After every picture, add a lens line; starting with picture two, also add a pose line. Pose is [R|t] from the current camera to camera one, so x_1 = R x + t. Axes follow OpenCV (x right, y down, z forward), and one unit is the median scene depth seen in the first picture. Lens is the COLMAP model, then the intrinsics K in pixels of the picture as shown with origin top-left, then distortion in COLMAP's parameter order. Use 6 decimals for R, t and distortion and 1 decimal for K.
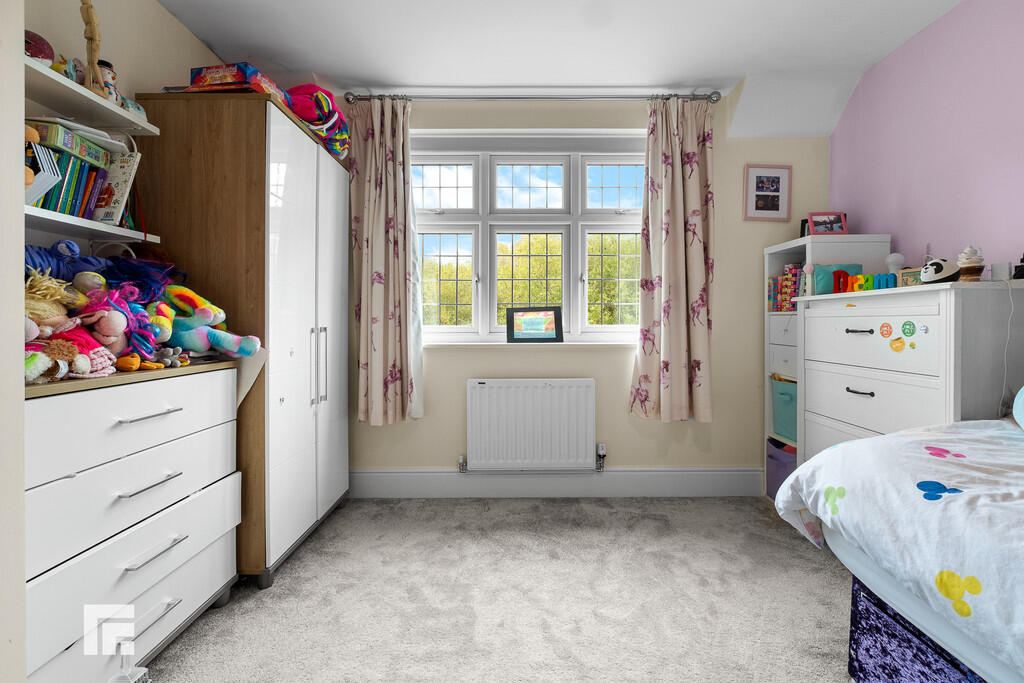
lens RADIAL K [[434.3, 0, 520.9], [0, 434.3, 325.1], [0, 0, 1]] dist [-0.001235, 0.000801]
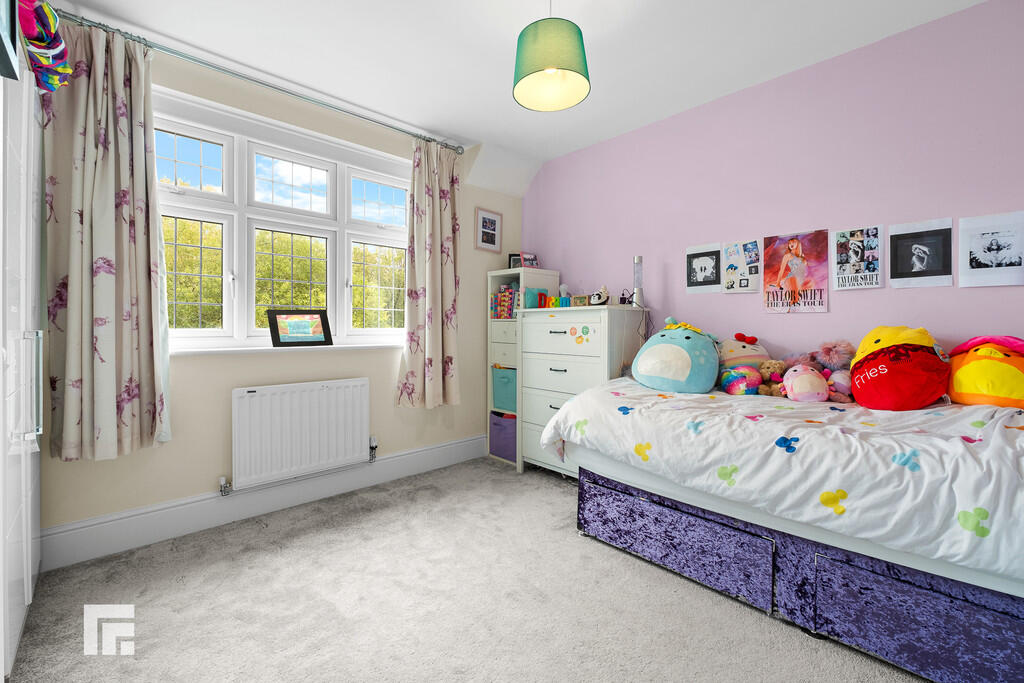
lens RADIAL K [[433.9, 0, 516.4], [0, 433.9, 329.6], [0, 0, 1]] dist [0.000684, 0.000431]
pose [[0.728192, -0.000806, 0.685373, -0.319330], [-0.000432, 0.999999, 0.001636, 0.001266], [-0.685374, -0.001487, 0.728190, -0.047987]]
